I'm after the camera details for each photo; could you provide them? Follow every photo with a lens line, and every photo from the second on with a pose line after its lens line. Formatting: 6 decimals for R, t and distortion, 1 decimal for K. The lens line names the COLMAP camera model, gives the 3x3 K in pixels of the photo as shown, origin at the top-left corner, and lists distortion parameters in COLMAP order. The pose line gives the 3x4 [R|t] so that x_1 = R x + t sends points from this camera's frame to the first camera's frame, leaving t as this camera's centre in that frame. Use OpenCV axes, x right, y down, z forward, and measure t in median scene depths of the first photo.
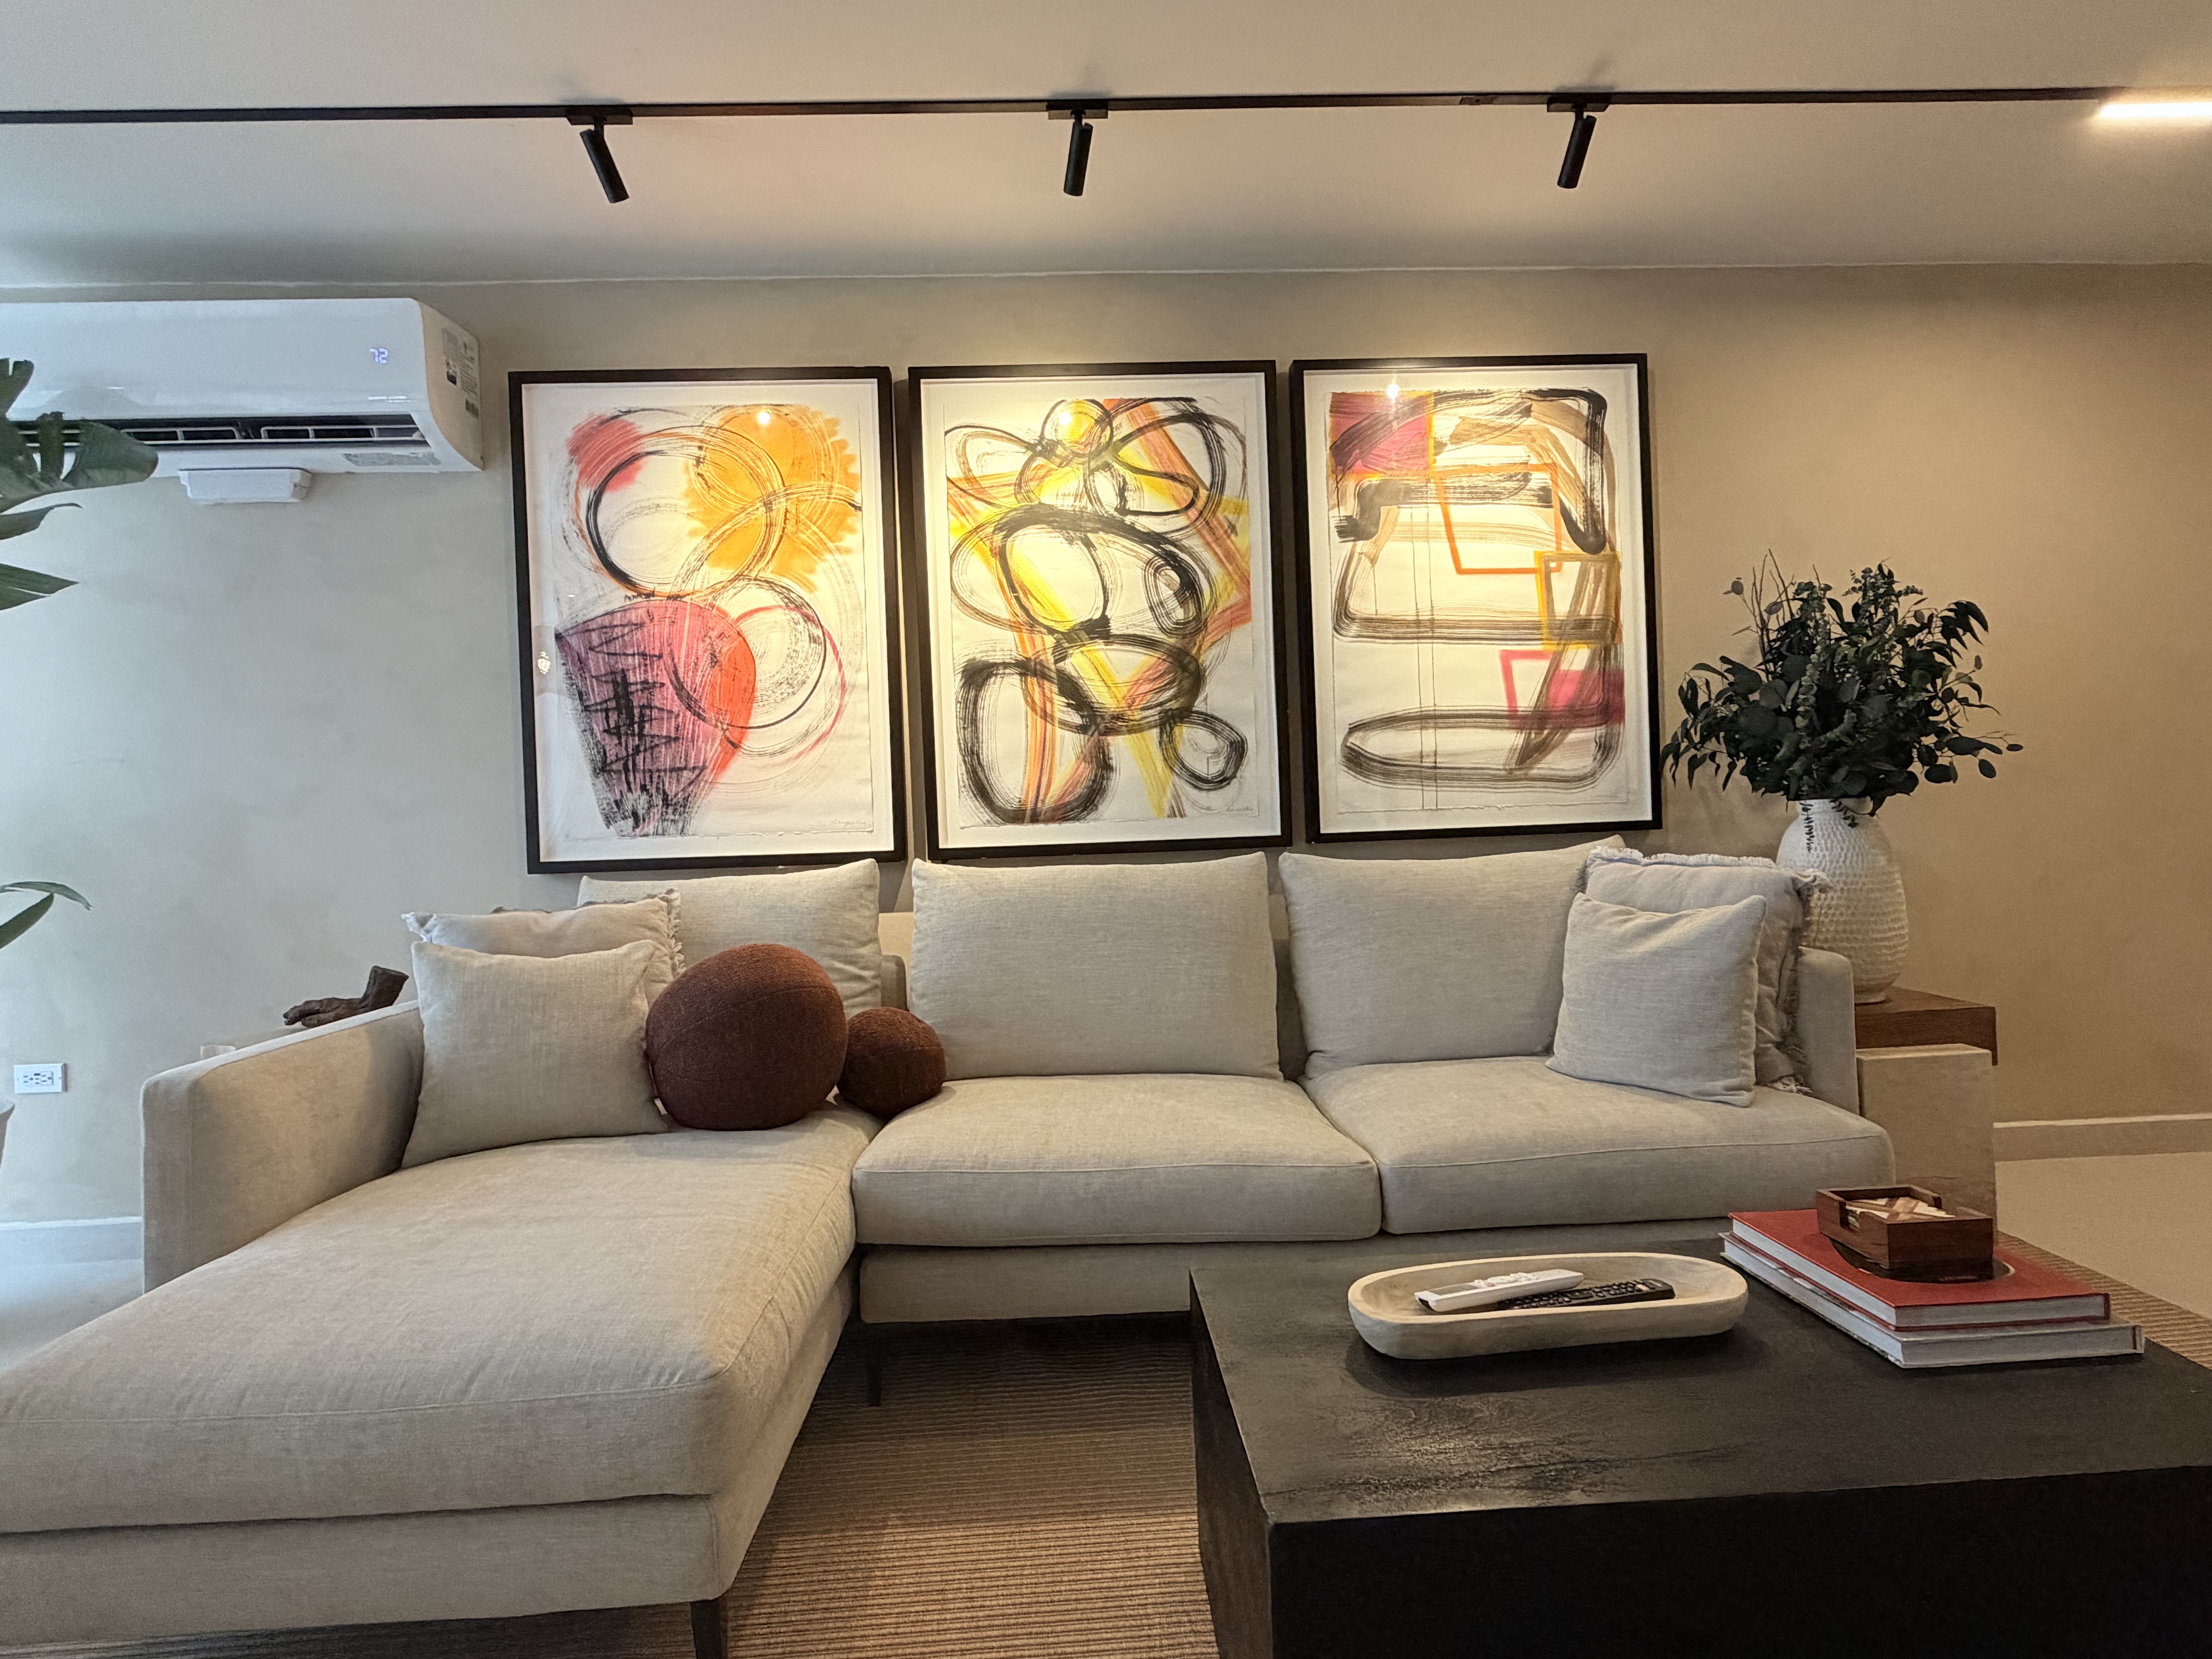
lens RADIAL K [[1135.8, 0, 1098.0], [0, 1135.8, 825.0], [0, 0, 1]] dist [0.000630, -0.001546]
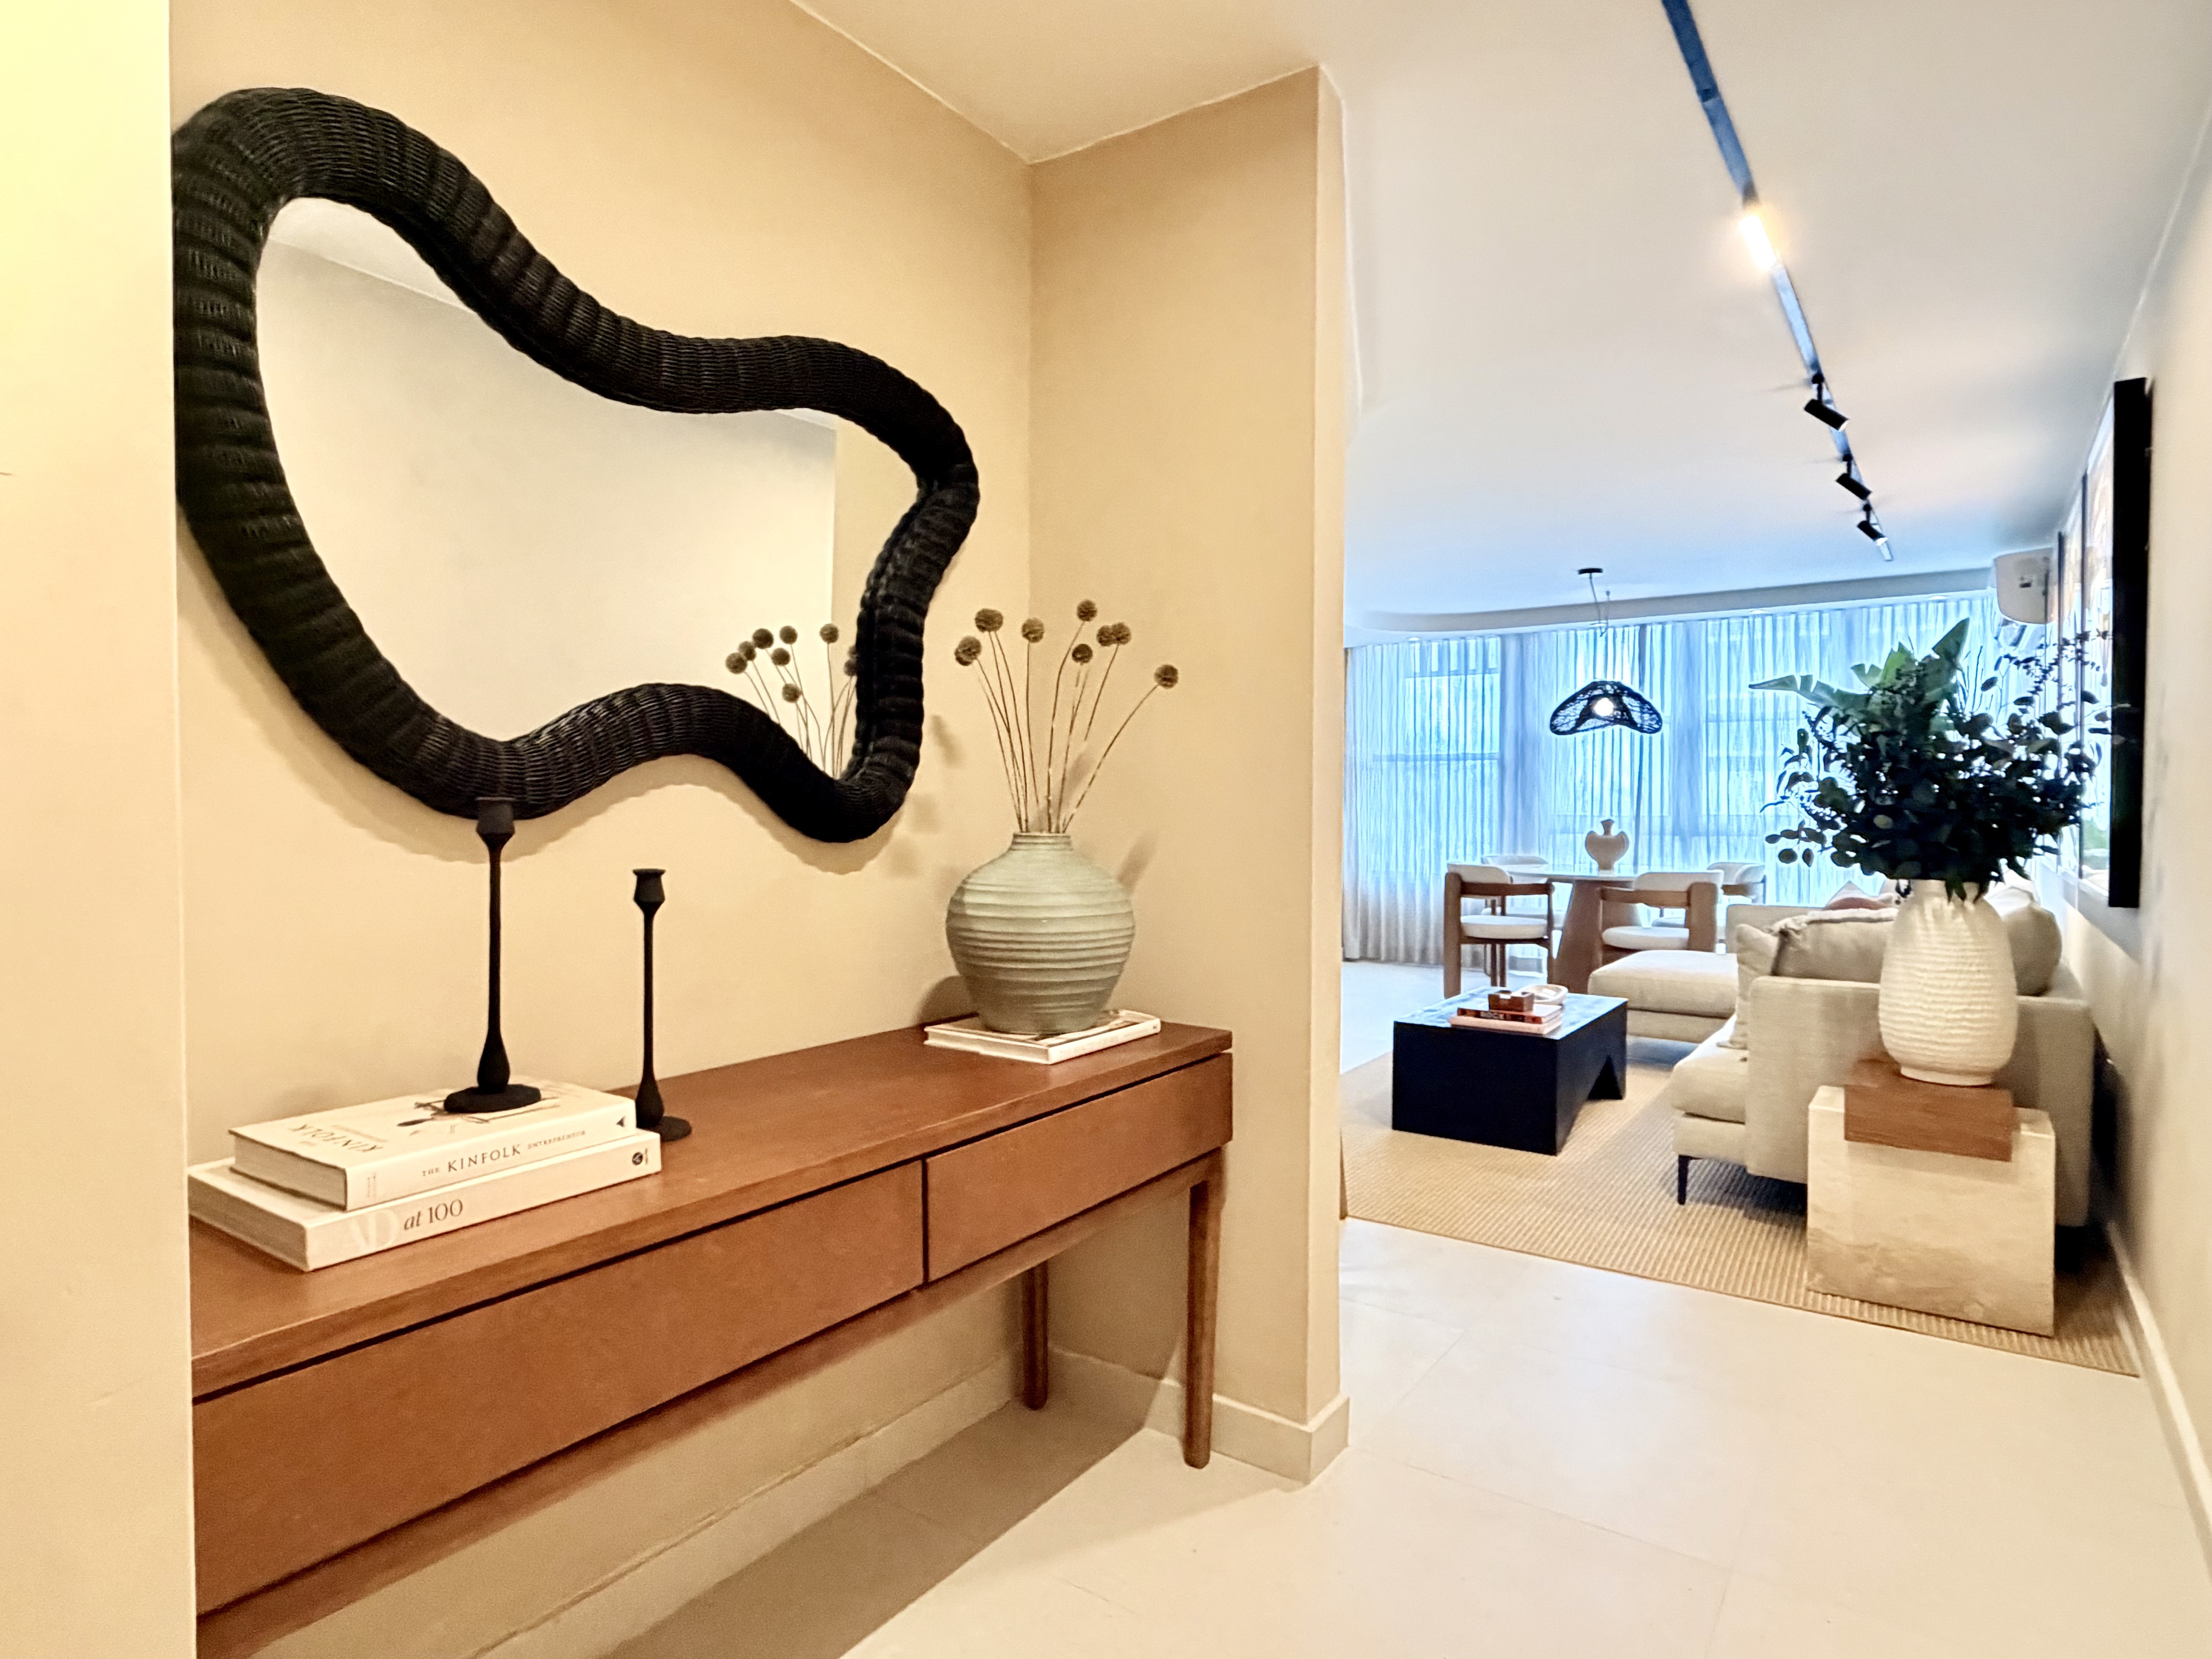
lens RADIAL K [[1231.5, 0, 1103.9], [0, 1231.5, 831.8], [0, 0, 1]] dist [0.001735, -0.002209]
pose [[-0.614713, 0.055352, -0.786806, 1.804247], [0.017163, 0.998237, 0.056817, -0.131042], [0.788564, 0.021422, -0.614579, 1.001746]]
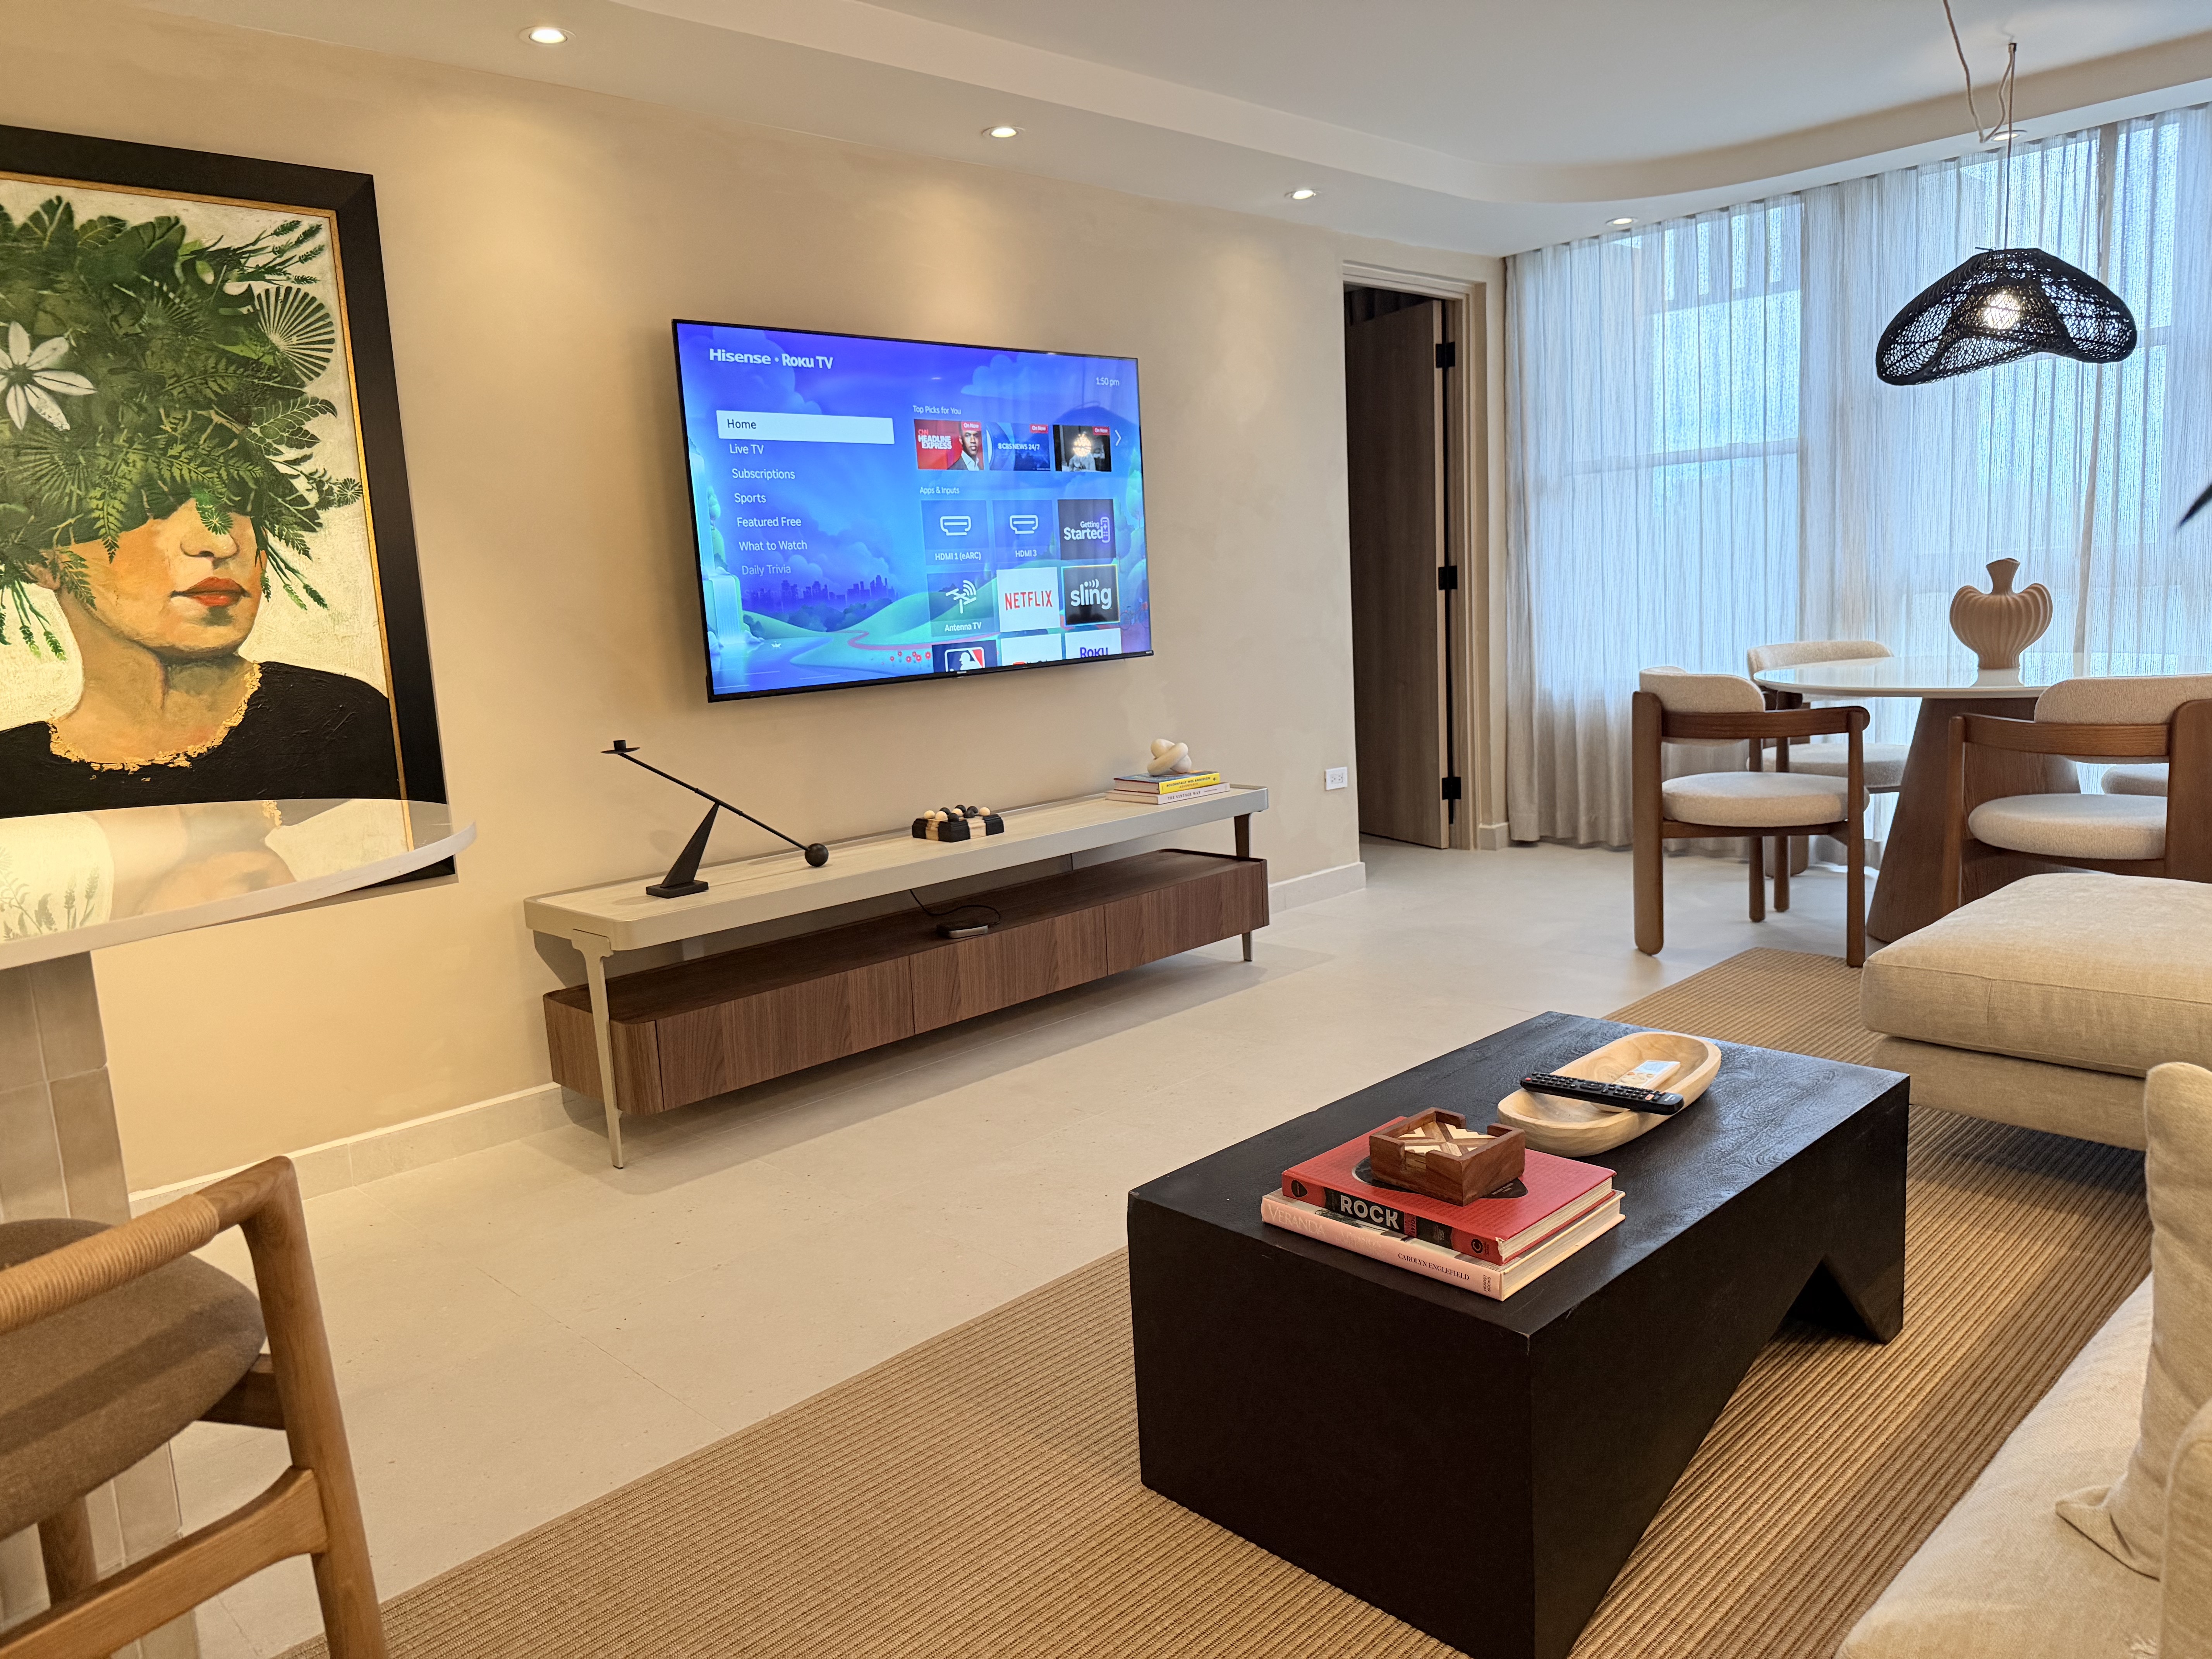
lens RADIAL K [[1559.8, 0, 1126.3], [0, 1559.8, 829.0], [0, 0, 1]] dist [0.039479, -0.053465]
pose [[-0.744249, 0.180819, -0.642961, 0.807930], [0.080250, 0.979892, 0.182681, -0.084246], [0.663064, 0.084363, -0.743794, 0.843785]]
